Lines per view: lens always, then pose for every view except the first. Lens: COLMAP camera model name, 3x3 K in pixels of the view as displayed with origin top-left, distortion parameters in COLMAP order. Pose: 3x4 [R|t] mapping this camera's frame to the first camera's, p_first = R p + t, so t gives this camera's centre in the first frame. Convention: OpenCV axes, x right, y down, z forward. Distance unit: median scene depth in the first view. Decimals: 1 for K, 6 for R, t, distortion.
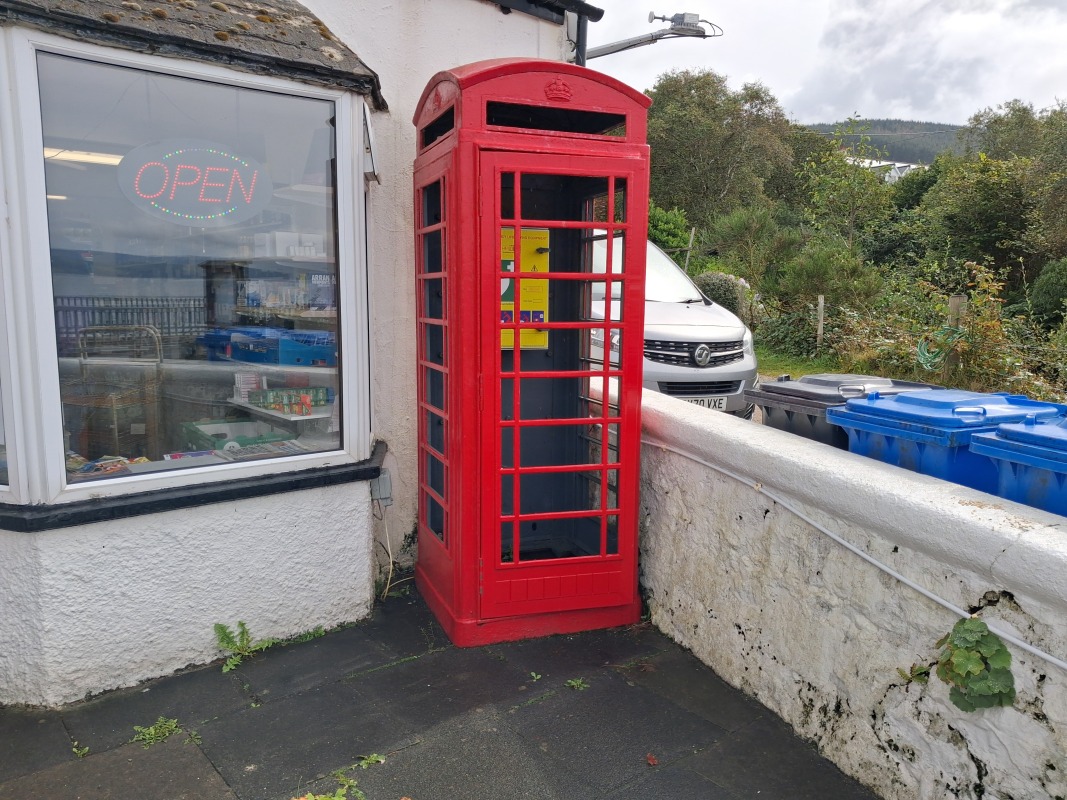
lens RADIAL K [[836.1, 0, 533.5], [0, 836.1, 400.0], [0, 0, 1]] dist [-0.004956, -0.007654]
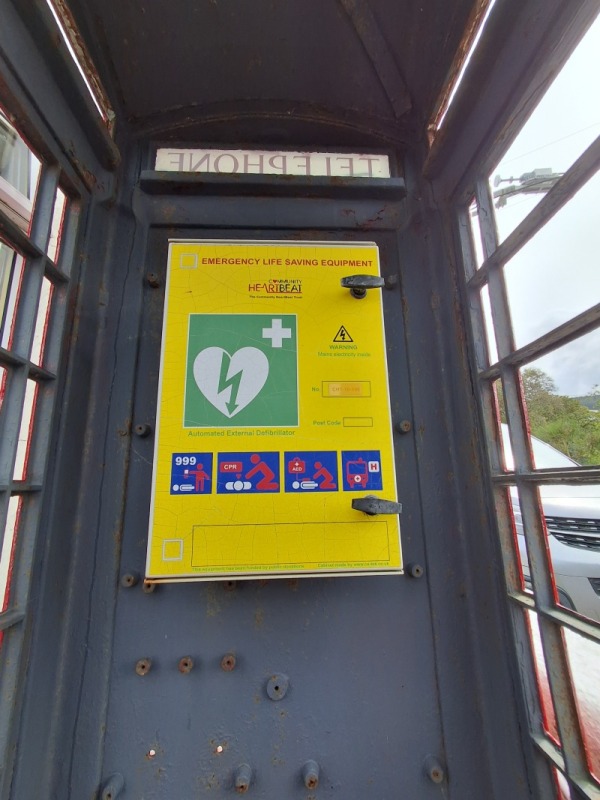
lens RADIAL K [[371.2, 0, 300.0], [0, 371.2, 400.0], [0, 0, 1]] dist [0.001571, 0.000163]
pose [[0.952591, -0.095355, -0.288925, 0.030660], [-0.012515, 0.936535, -0.350351, -0.084170], [0.303996, 0.337357, 0.890941, 0.973103]]
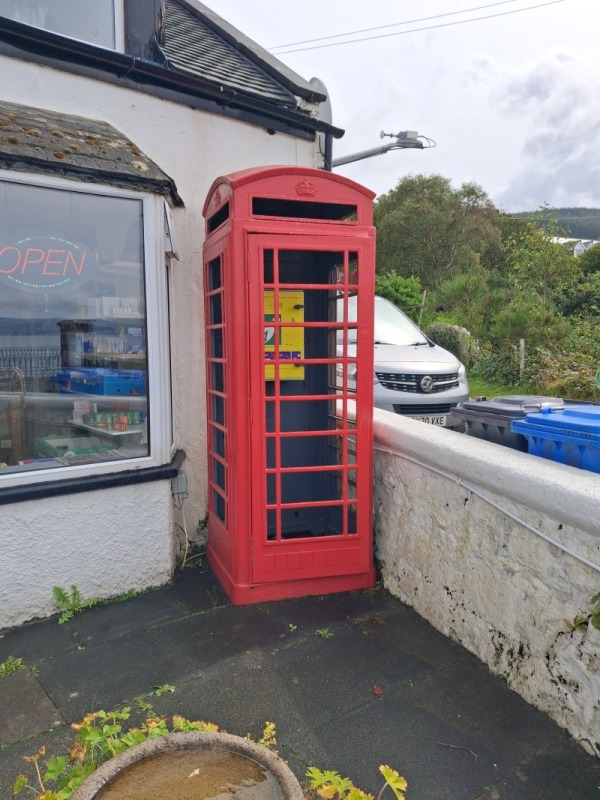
lens RADIAL K [[626.9, 0, 285.5], [0, 626.9, 397.5], [0, 0, 1]] dist [-0.004956, -0.007654]
pose [[0.999139, -0.012605, -0.039536, 0.030874], [0.011037, 0.999153, -0.039634, 0.007247], [0.040002, 0.039164, 0.998432, -0.000638]]
